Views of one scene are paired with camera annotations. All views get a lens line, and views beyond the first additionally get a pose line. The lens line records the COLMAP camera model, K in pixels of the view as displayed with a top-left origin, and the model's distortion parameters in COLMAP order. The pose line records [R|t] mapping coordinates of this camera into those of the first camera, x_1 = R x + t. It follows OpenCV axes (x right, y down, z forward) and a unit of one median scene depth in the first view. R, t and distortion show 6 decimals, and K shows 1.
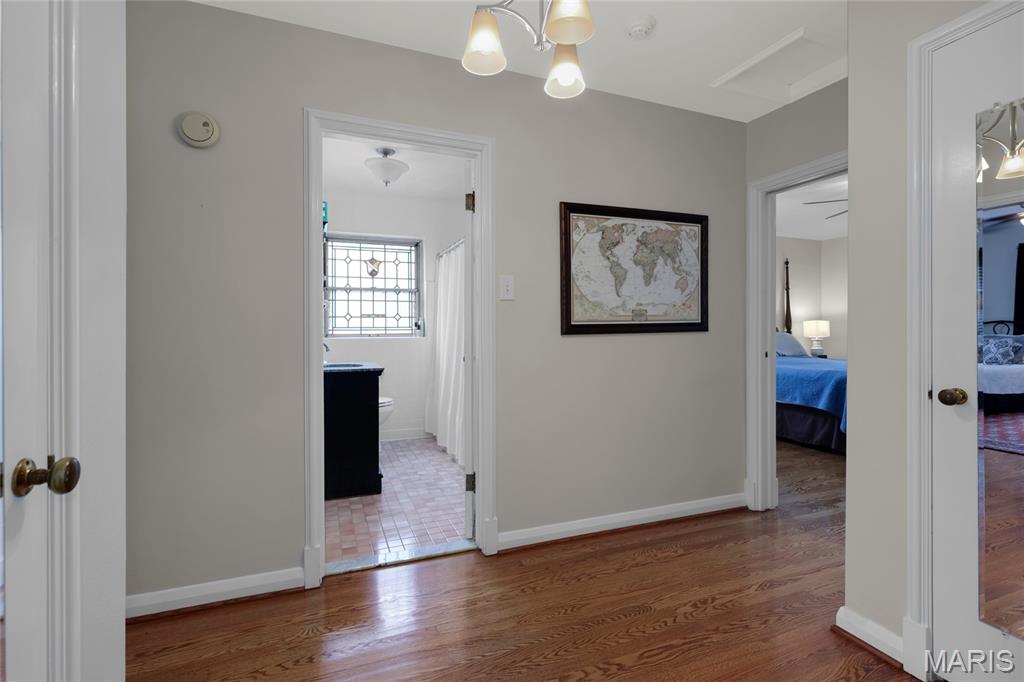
lens RADIAL K [[462.8, 0, 501.9], [0, 462.8, 326.0], [0, 0, 1]] dist [0.002352, 0.000761]
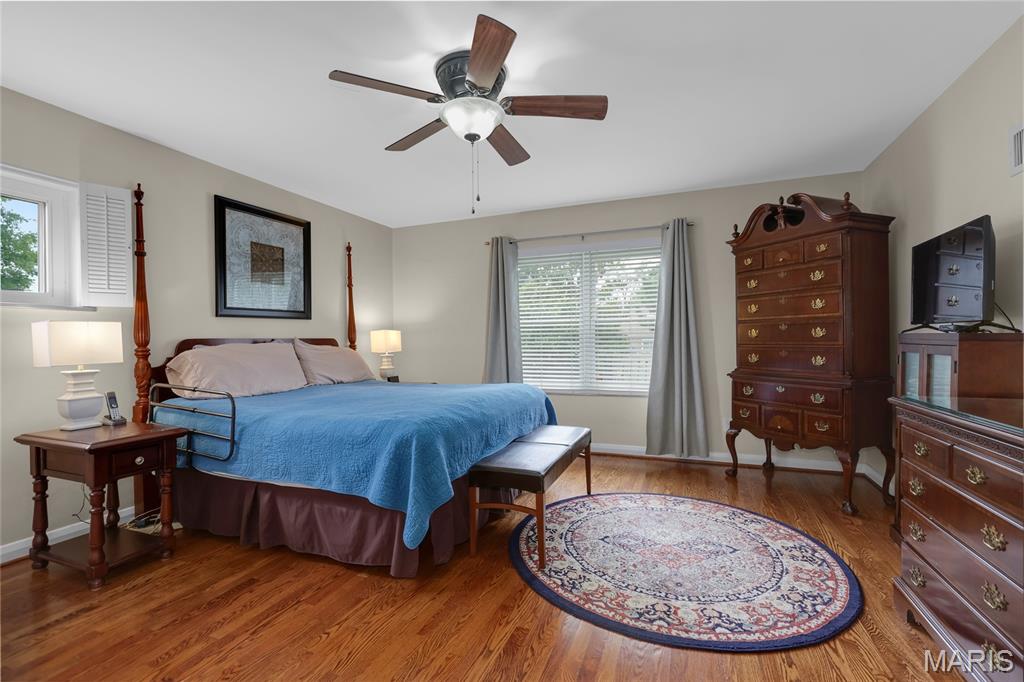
lens RADIAL K [[462.8, 0, 513.5], [0, 462.8, 343.1], [0, 0, 1]] dist [0.002352, 0.000761]
pose [[0.676860, -0.016086, 0.735936, 0.290202], [0.014208, 0.999860, 0.008788, 0.005372], [-0.735975, 0.004508, 0.676994, 0.373023]]
